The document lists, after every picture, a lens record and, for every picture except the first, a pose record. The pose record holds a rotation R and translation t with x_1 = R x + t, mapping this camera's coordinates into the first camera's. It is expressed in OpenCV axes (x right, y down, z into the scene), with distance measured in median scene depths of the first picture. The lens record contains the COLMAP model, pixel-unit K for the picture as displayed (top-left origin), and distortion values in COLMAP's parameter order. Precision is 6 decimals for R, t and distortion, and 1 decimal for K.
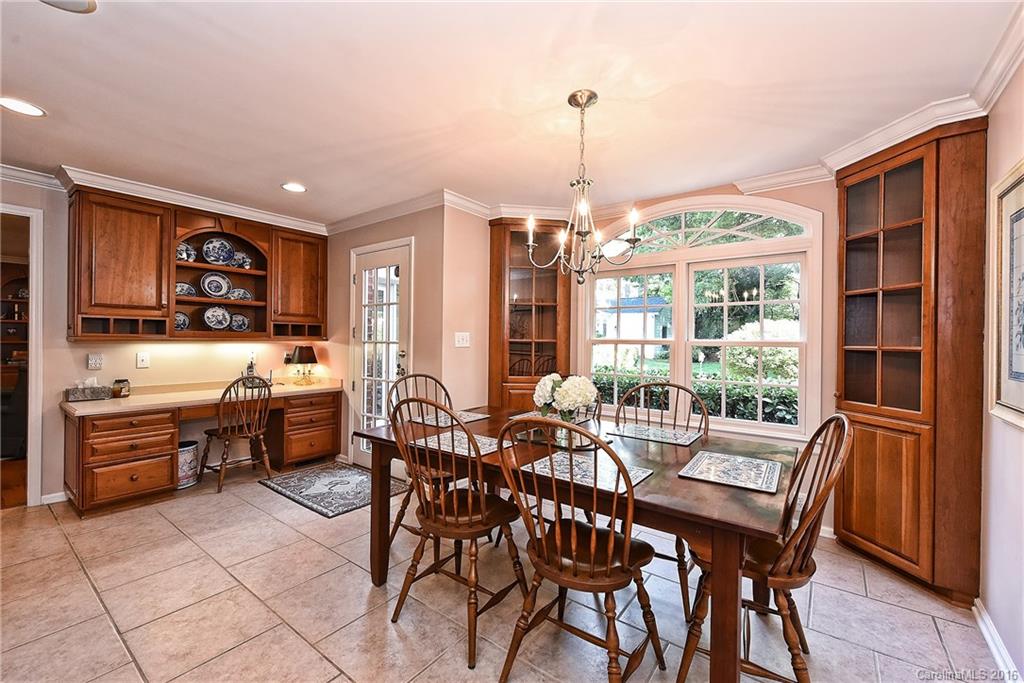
lens RADIAL K [[419.9, 0, 519.8], [0, 419.9, 337.5], [0, 0, 1]] dist [0.000400, -0.000244]
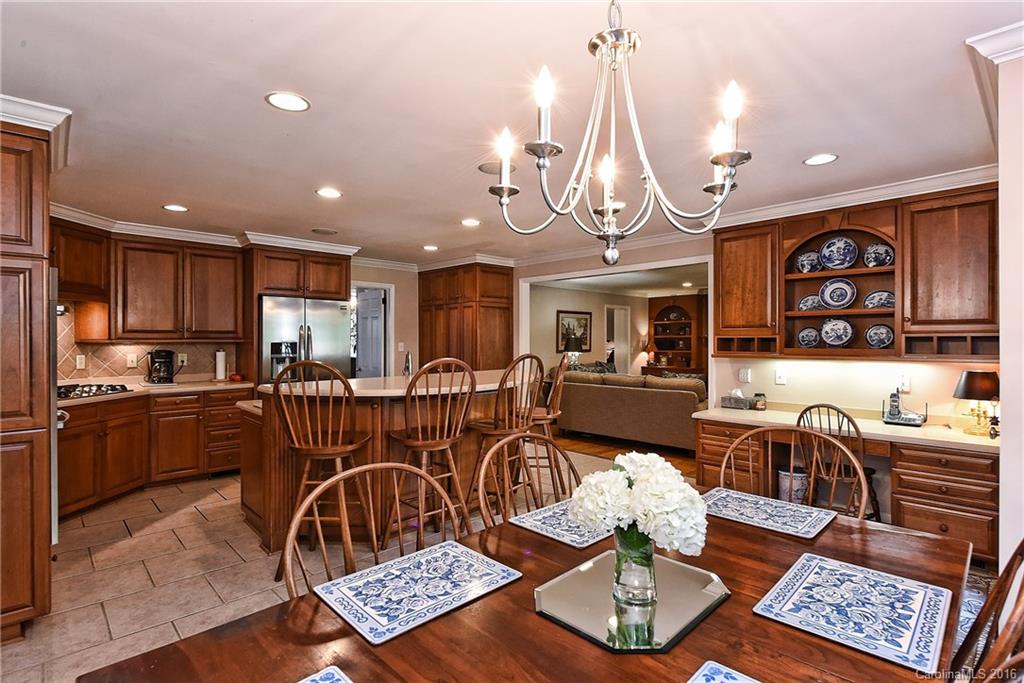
lens RADIAL K [[493.0, 0, 512.7], [0, 493.0, 341.0], [0, 0, 1]] dist [-0.004666, -0.000454]
pose [[-0.156652, -0.014840, -0.987542, 0.423001], [-0.000611, 0.999888, -0.014928, -0.016236], [0.987654, -0.001735, -0.156644, 0.606485]]
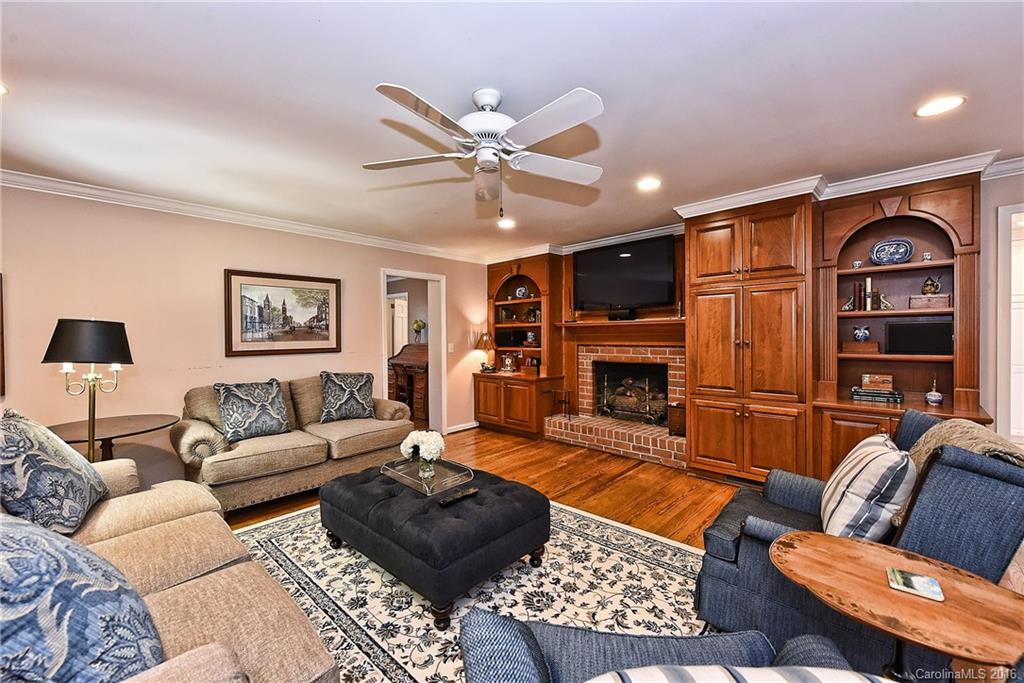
lens RADIAL K [[404.0, 0, 514.4], [0, 404.0, 337.0], [0, 0, 1]] dist [-0.003605, -0.000036]
pose [[-0.115156, -0.009535, -0.993302, -1.413106], [0.007108, 0.999920, -0.010423, -0.028755], [0.993322, -0.008261, -0.115079, 1.355667]]
